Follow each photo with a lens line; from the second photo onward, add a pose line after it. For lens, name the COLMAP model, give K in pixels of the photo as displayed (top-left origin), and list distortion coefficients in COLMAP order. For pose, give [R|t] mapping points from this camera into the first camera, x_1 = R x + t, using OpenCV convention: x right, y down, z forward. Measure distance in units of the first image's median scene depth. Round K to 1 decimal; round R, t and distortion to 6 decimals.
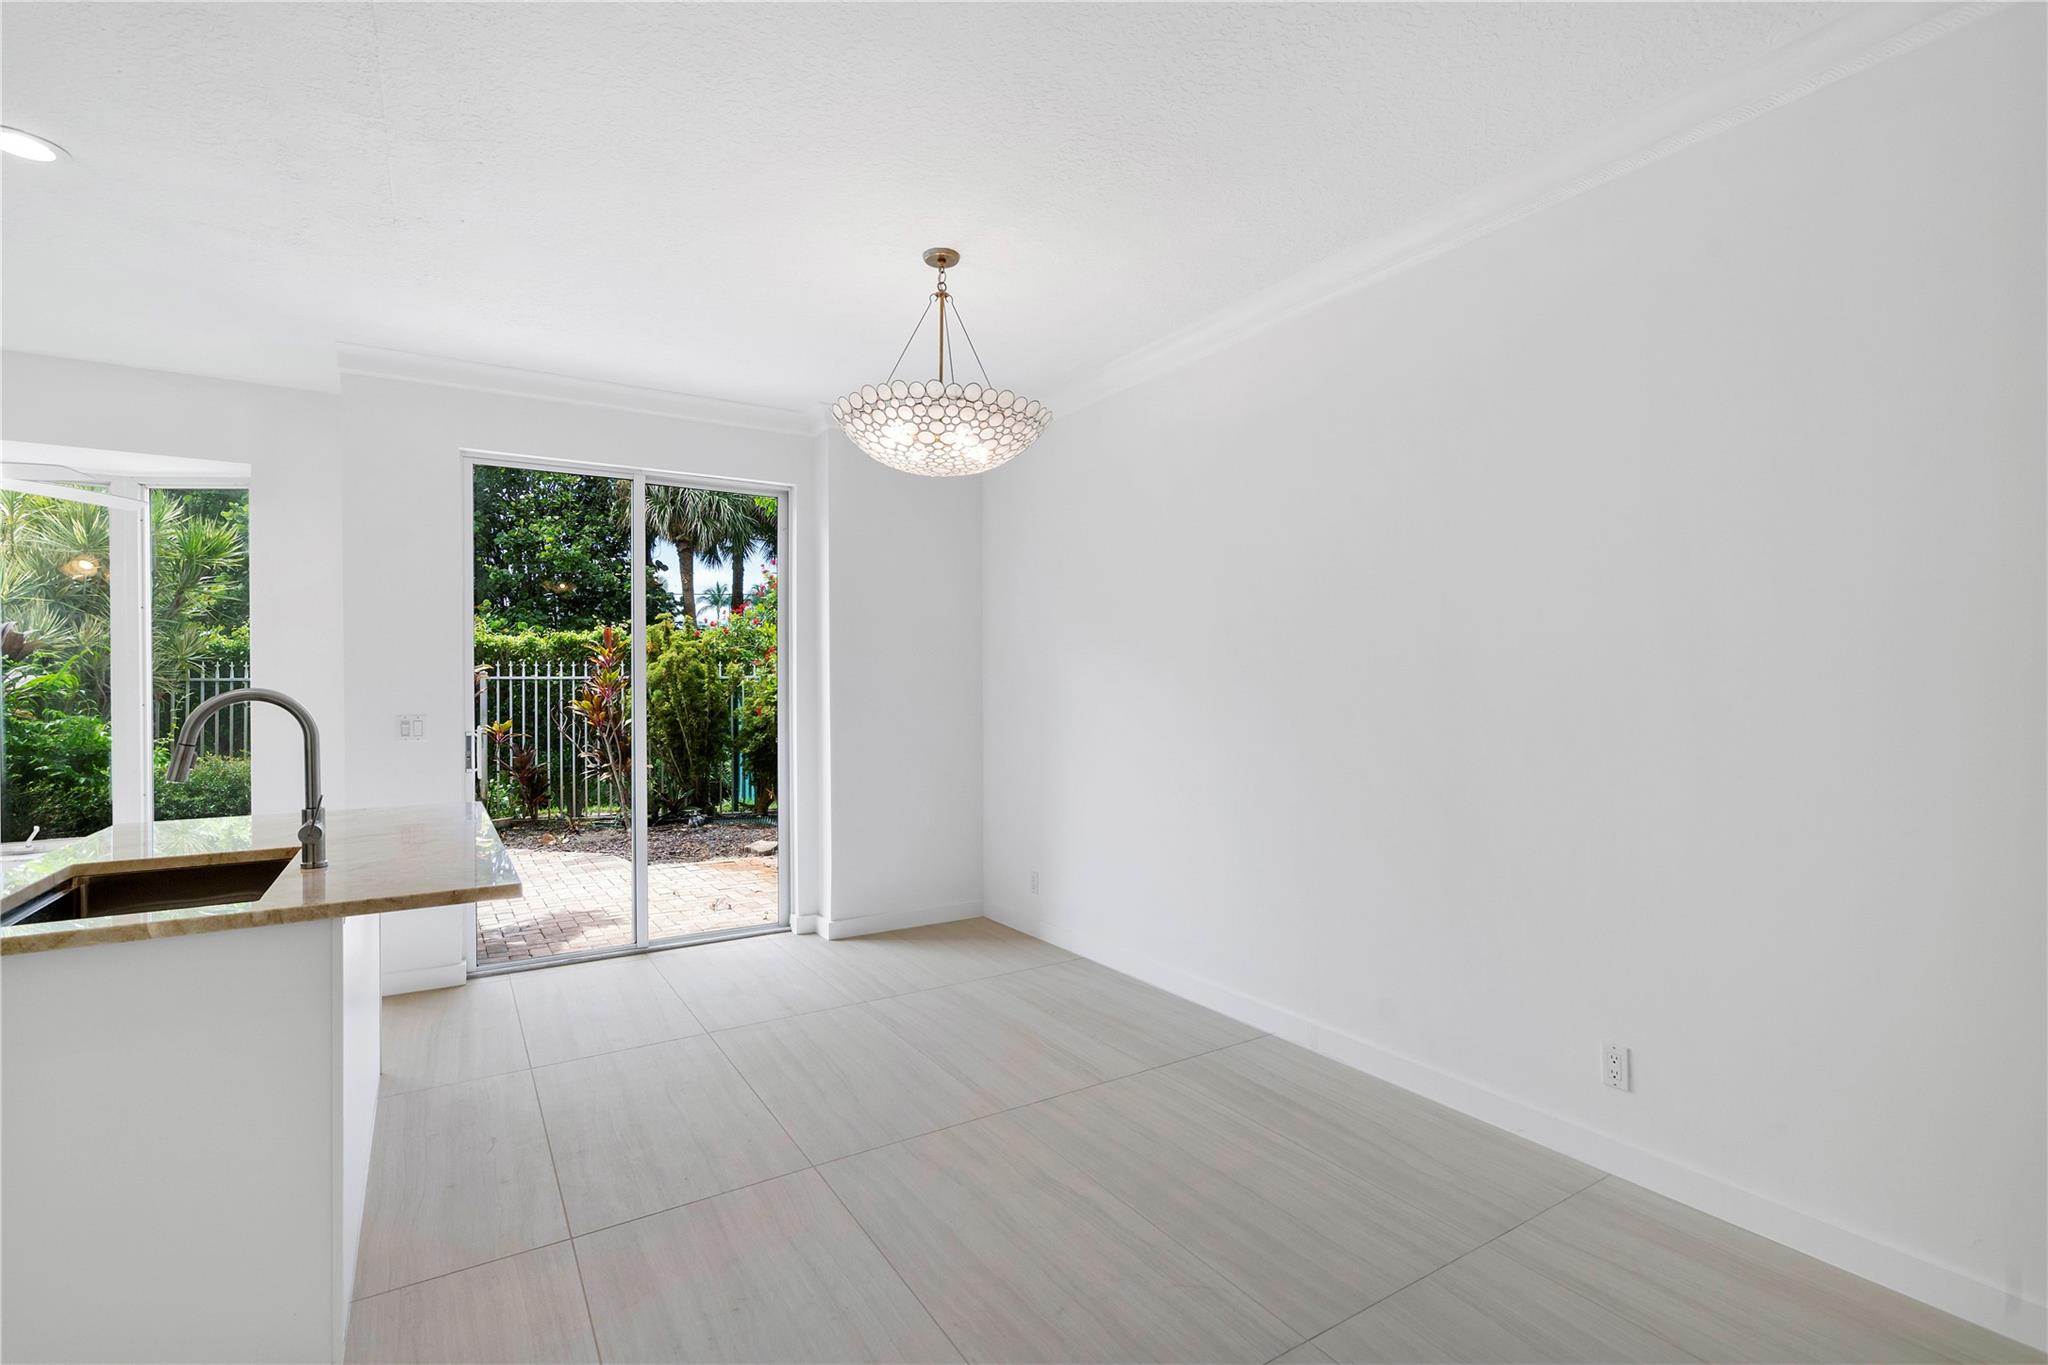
lens RADIAL K [[940.6, 0, 1025.8], [0, 940.6, 685.3], [0, 0, 1]] dist [-0.005964, 0.003487]
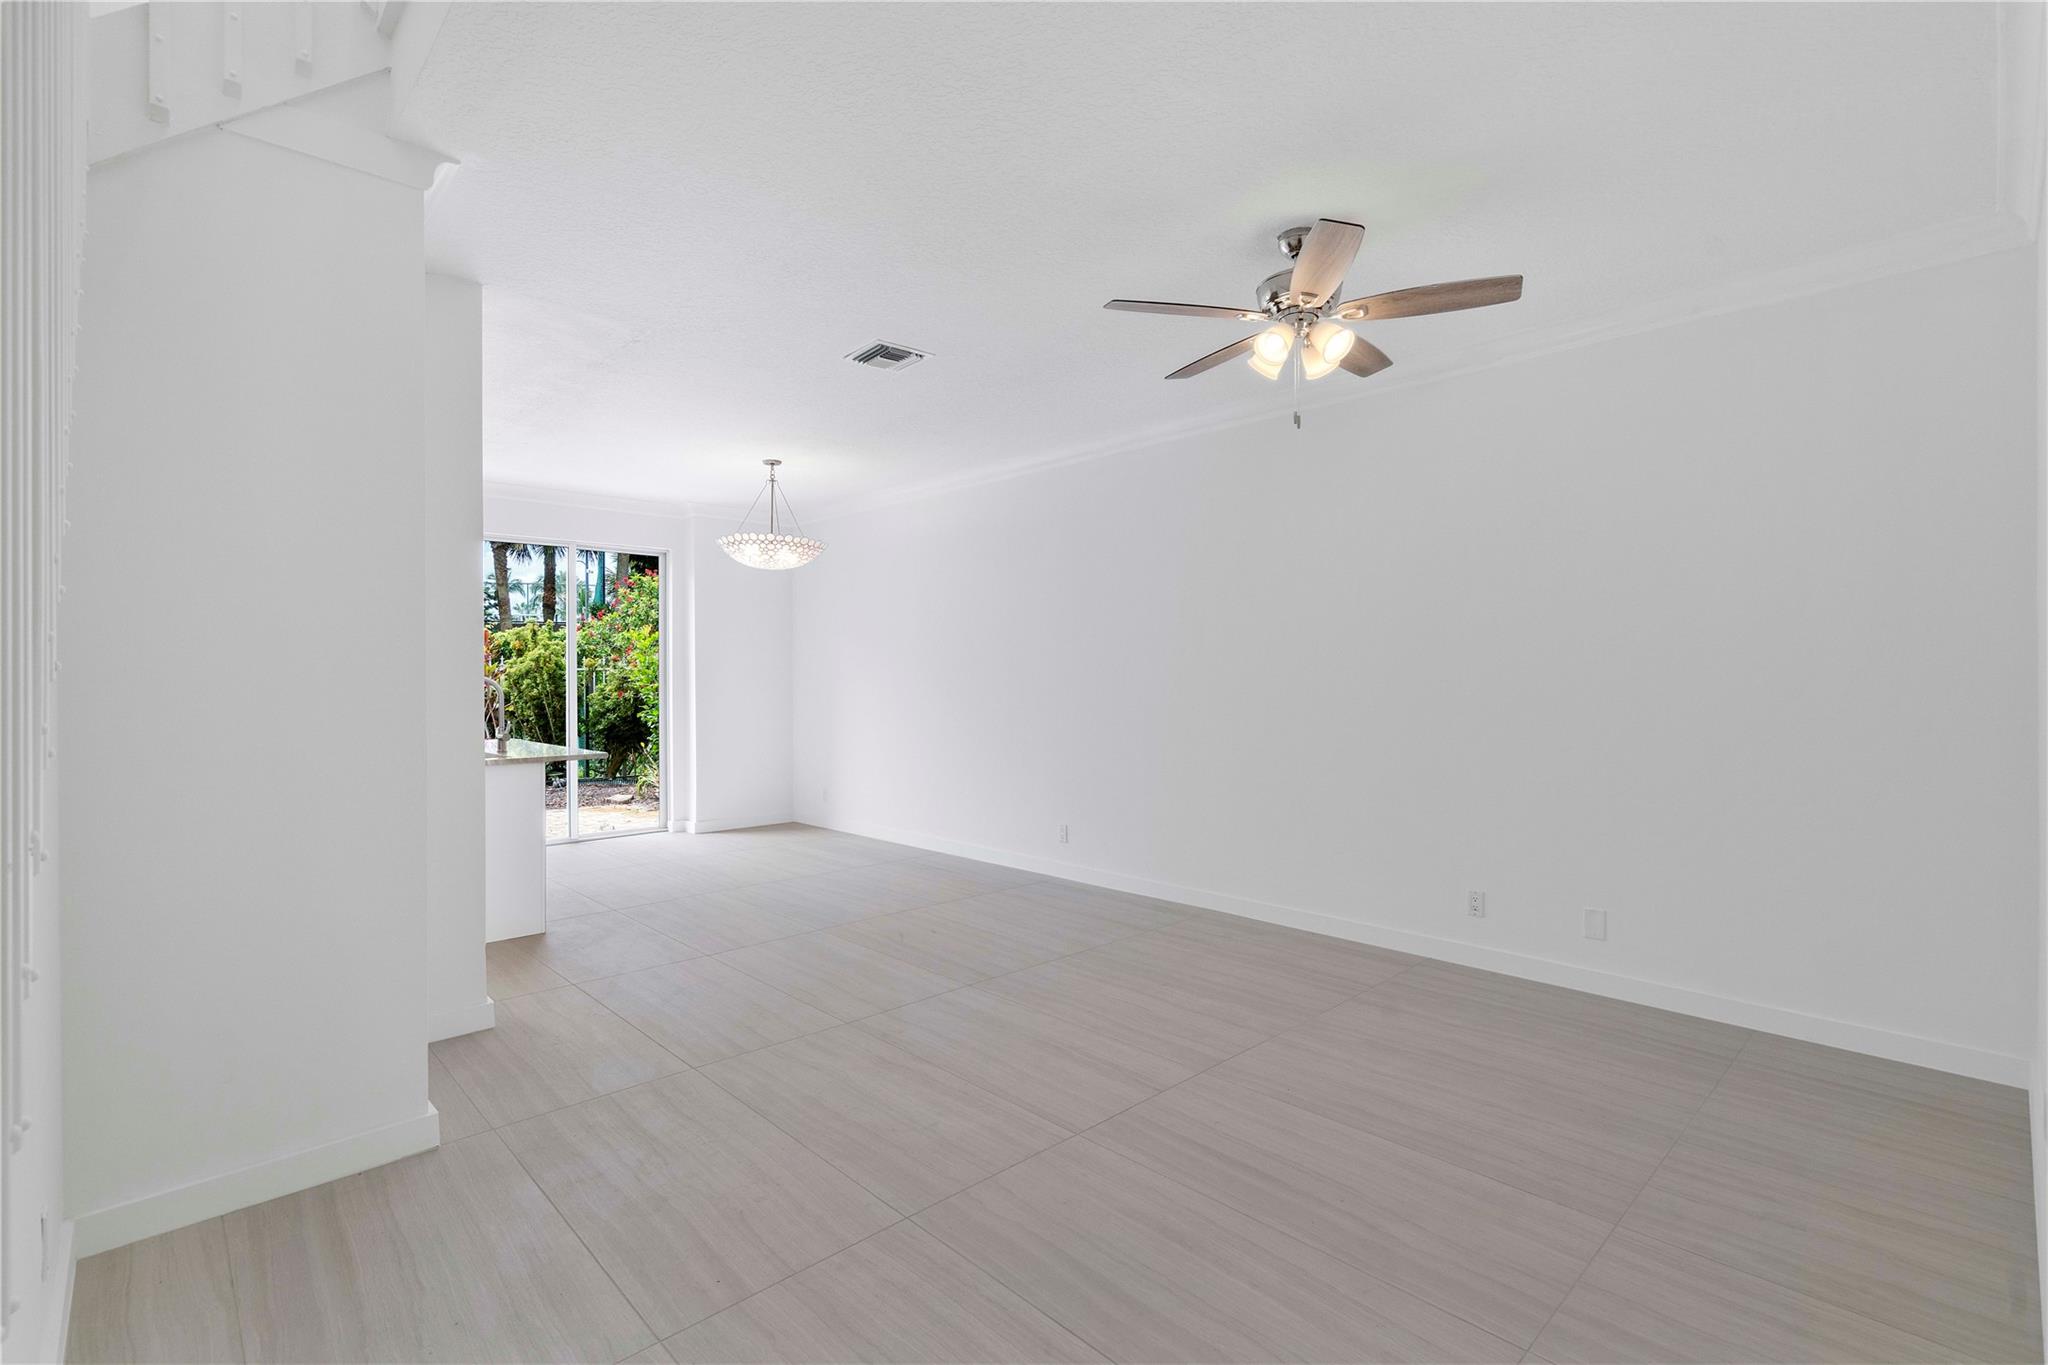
lens RADIAL K [[940.6, 0, 1027.4], [0, 940.6, 678.0], [0, 0, 1]] dist [-0.005964, 0.003487]
pose [[0.979915, -0.000719, 0.199416, 0.027002], [0.000284, 0.999998, 0.002209, 0.000906], [-0.199417, -0.002108, 0.979912, -0.669665]]
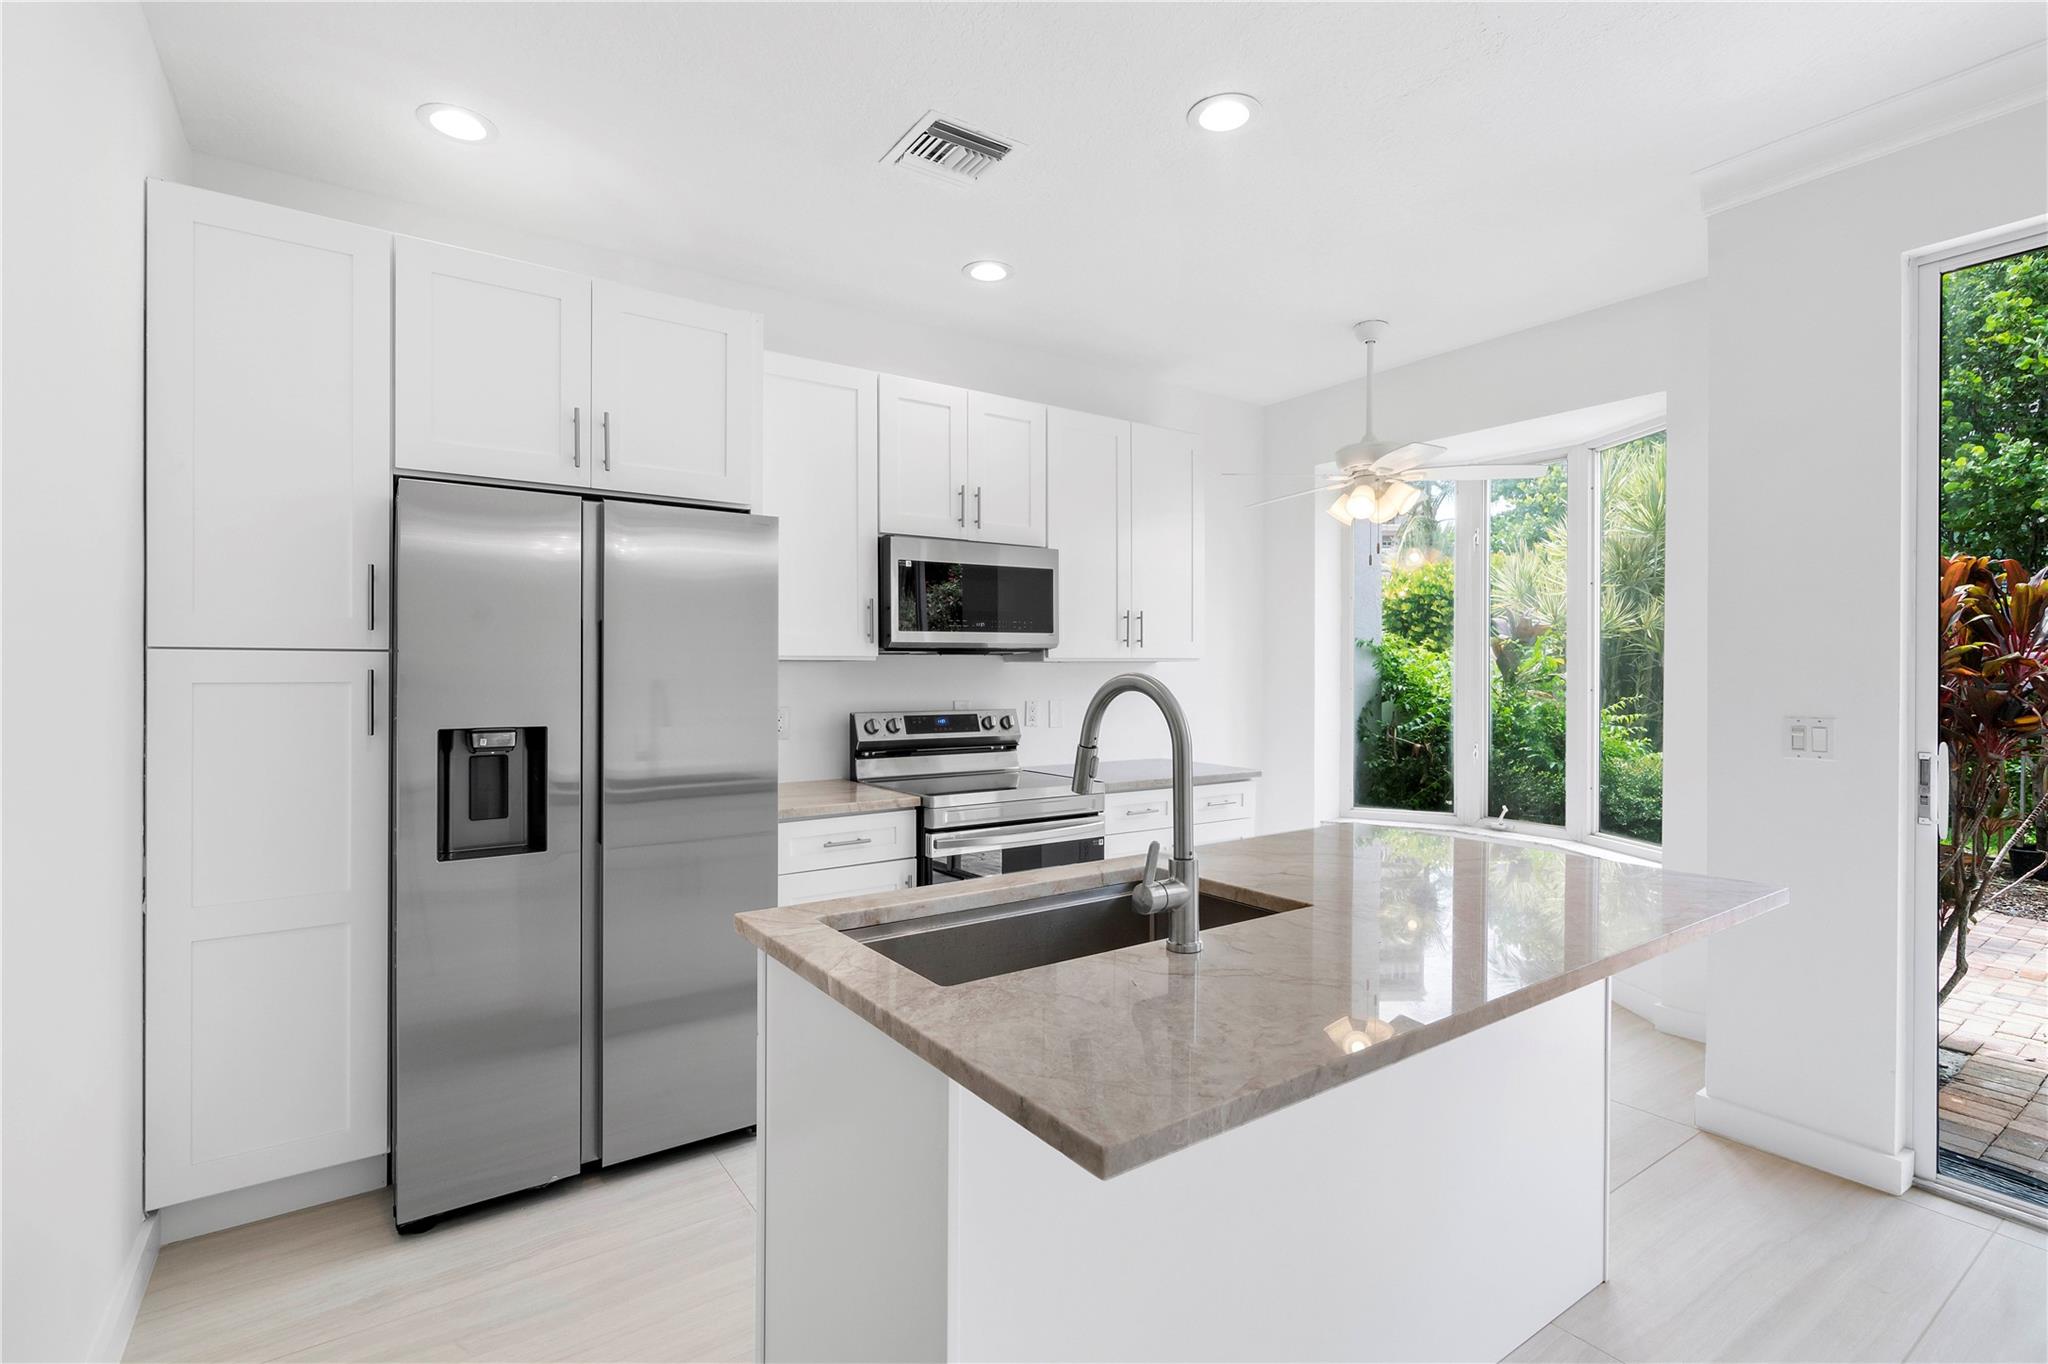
lens RADIAL K [[940.6, 0, 1028.7], [0, 940.6, 675.2], [0, 0, 1]] dist [-0.005964, 0.003487]
pose [[0.049871, 0.010059, -0.998705, -0.048024], [-0.002116, 0.999948, 0.009966, -0.001139], [0.998753, 0.001616, 0.049890, 0.366159]]
